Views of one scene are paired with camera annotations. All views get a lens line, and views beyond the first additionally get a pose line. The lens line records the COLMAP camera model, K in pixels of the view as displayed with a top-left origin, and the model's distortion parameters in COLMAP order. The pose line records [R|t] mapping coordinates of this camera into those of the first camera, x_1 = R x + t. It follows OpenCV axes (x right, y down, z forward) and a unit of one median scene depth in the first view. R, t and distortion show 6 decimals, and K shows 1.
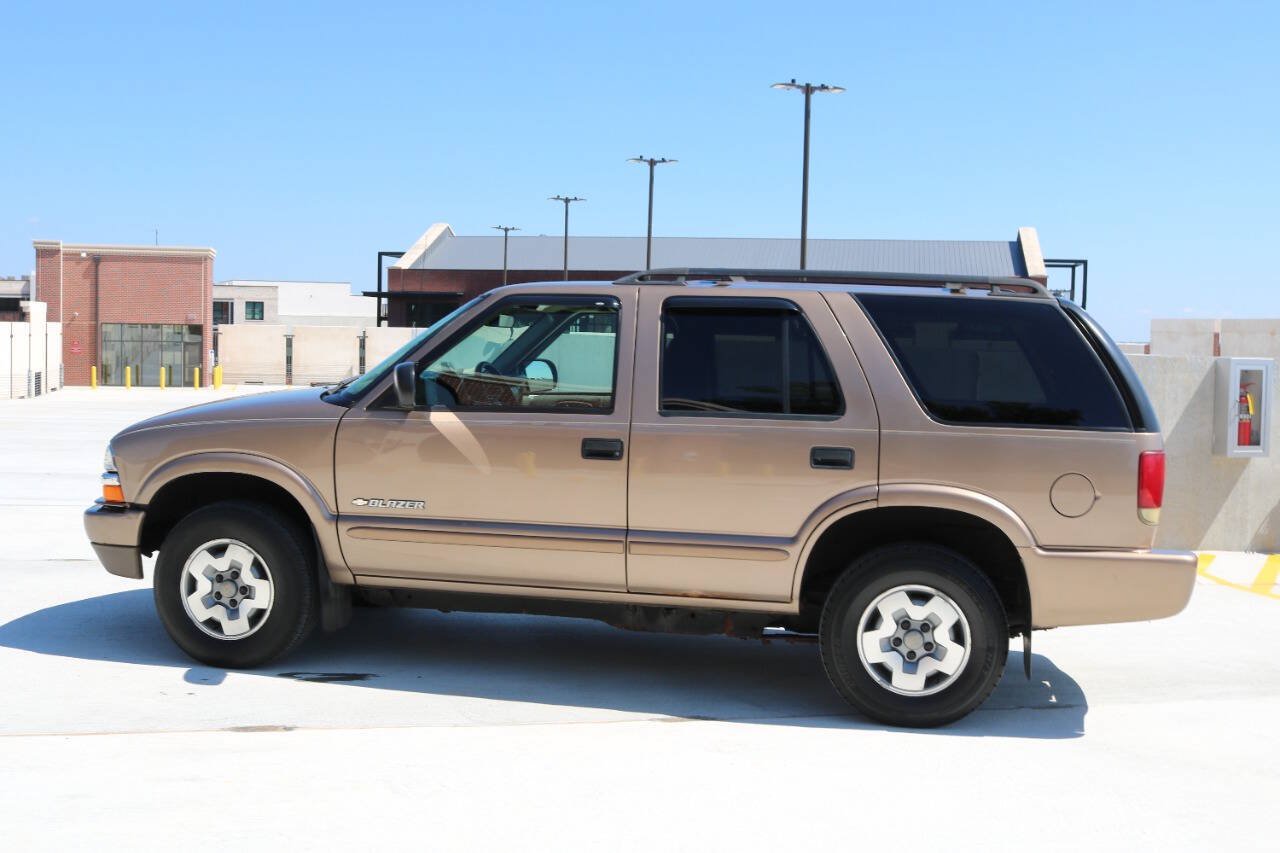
lens RADIAL K [[1414.0, 0, 627.8], [0, 1414.0, 441.0], [0, 0, 1]] dist [-0.094037, 0.000000]
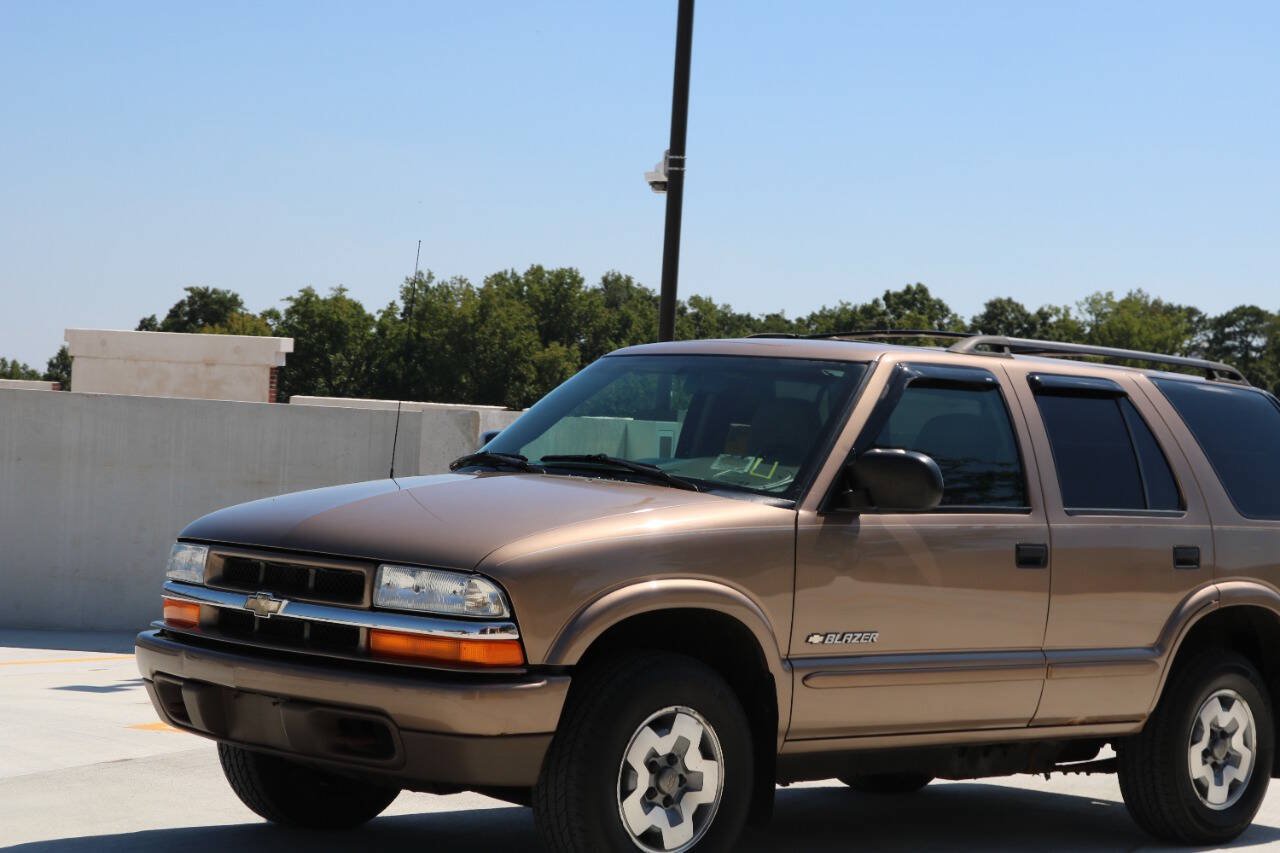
lens RADIAL K [[2728.5, 0, 667.4], [0, 2728.5, 428.7], [0, 0, 1]] dist [0.023030, 0.000000]
pose [[0.558055, 0.008108, 0.829764, -1.415075], [0.020630, 0.999508, -0.023641, -0.033902], [-0.829547, 0.030311, 0.557613, 0.267077]]
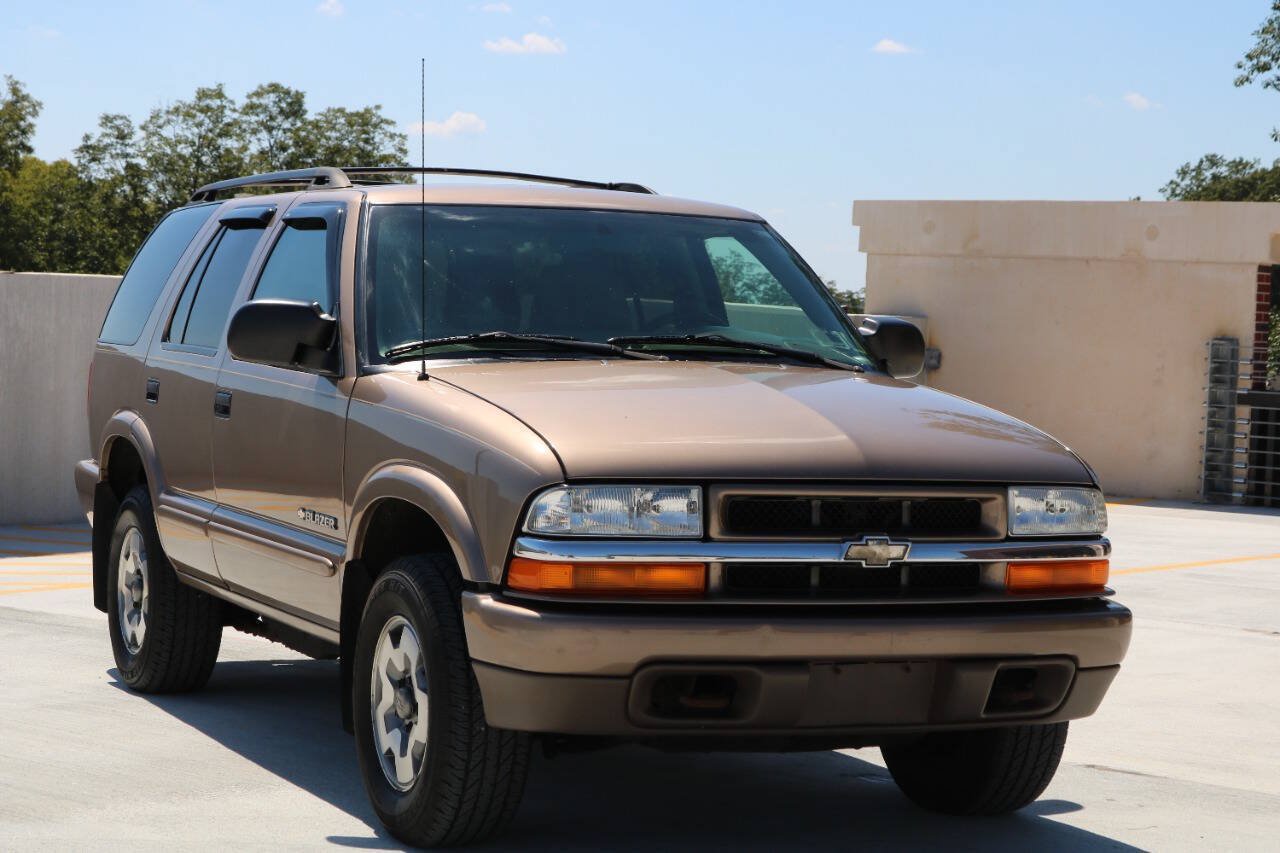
lens RADIAL K [[2728.5, 0, 611.7], [0, 2728.5, 422.0], [0, 0, 1]] dist [0.023030, 0.000000]
pose [[-0.577132, -0.079300, 0.812791, -1.222673], [0.008113, 0.994668, 0.102806, -0.147343], [-0.816610, 0.065927, -0.573412, 1.902962]]
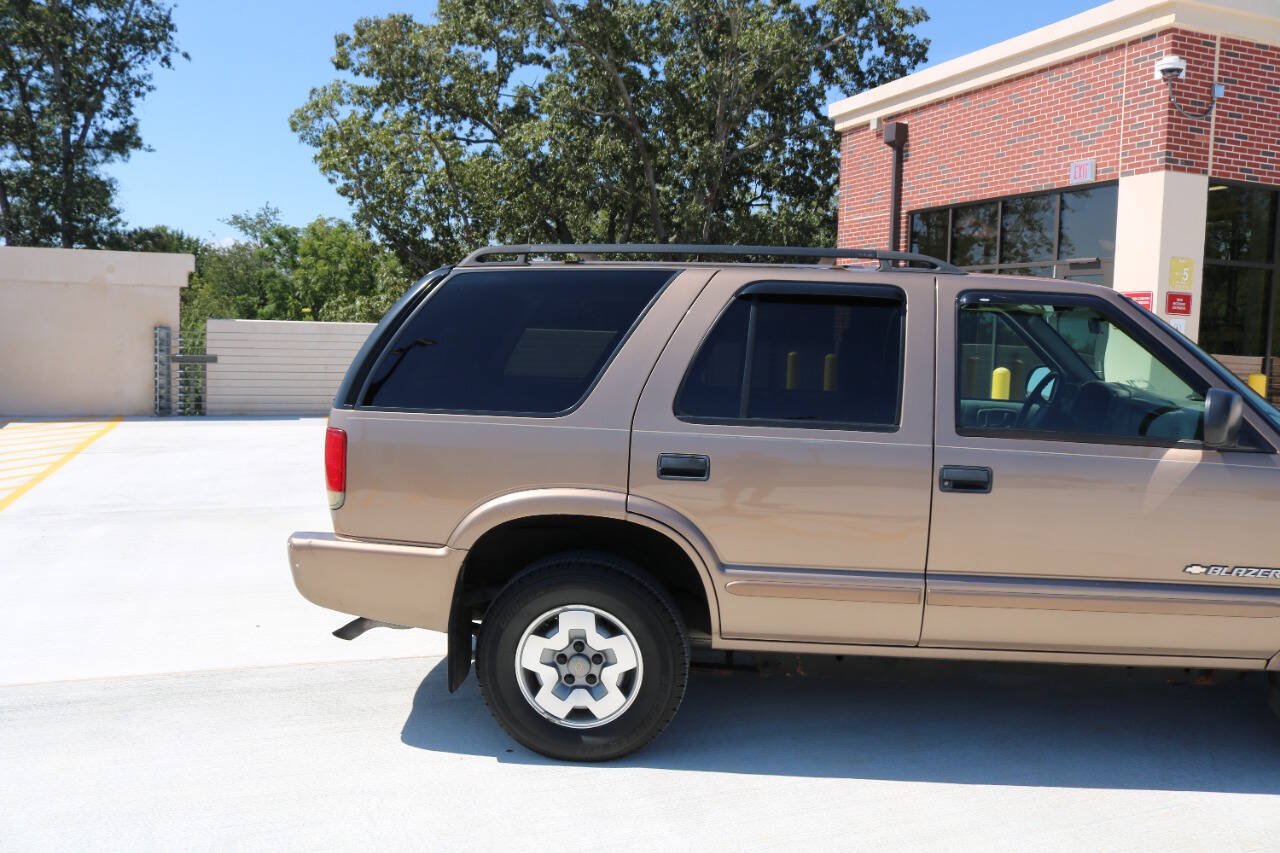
lens RADIAL K [[1055.4, 0, 632.9], [0, 1055.4, 419.1], [0, 0, 1]] dist [-0.163061, 0.129494]
pose [[-0.992551, -0.043826, -0.113671, 0.293739], [-0.061516, 0.985661, 0.157122, -0.124041], [0.105155, 0.162944, -0.981016, 1.790346]]
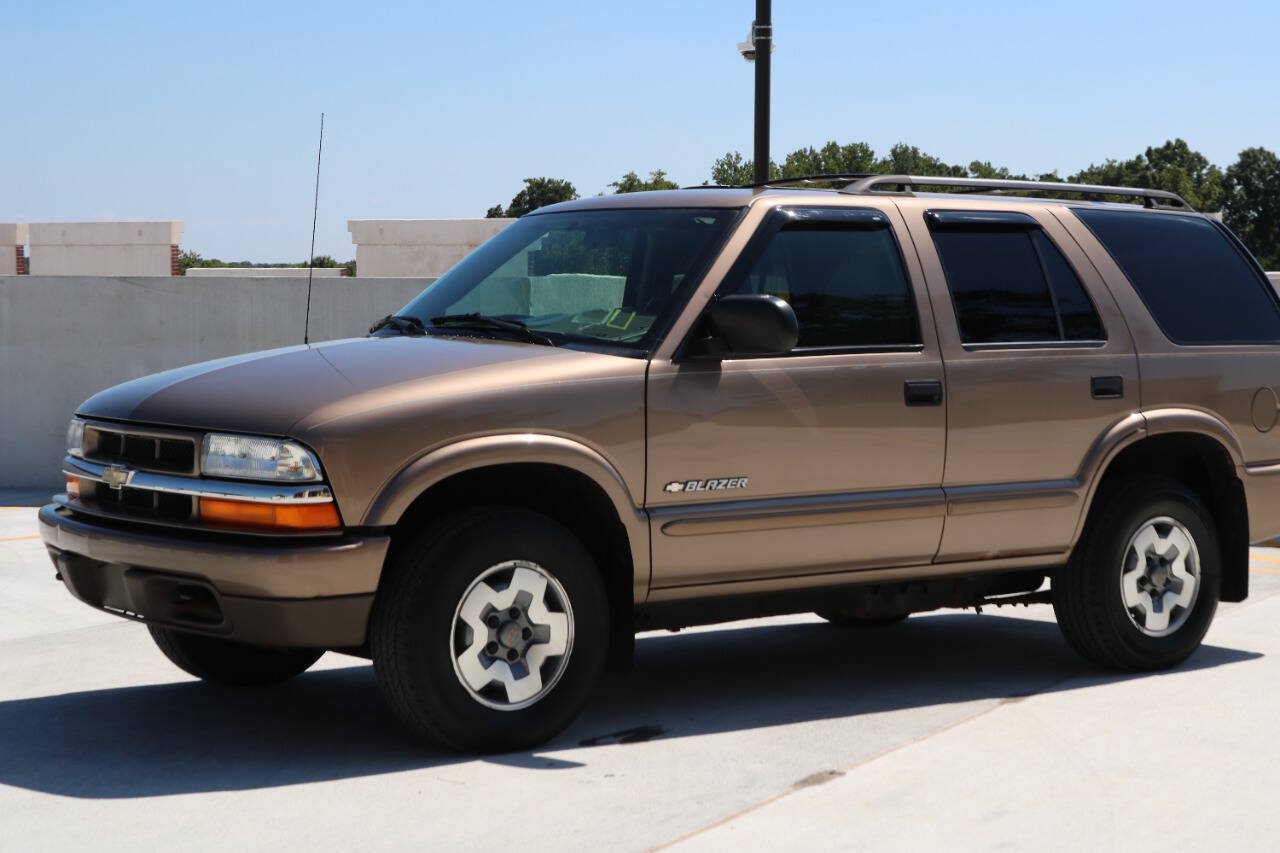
lens RADIAL K [[2396.2, 0, 664.8], [0, 2396.2, 415.0], [0, 0, 1]] dist [-0.005682, 0.000000]
pose [[0.657051, -0.061624, 0.751323, -1.131985], [0.066882, 0.997488, 0.023325, -0.023594], [-0.750873, 0.034924, 0.659523, 0.176494]]
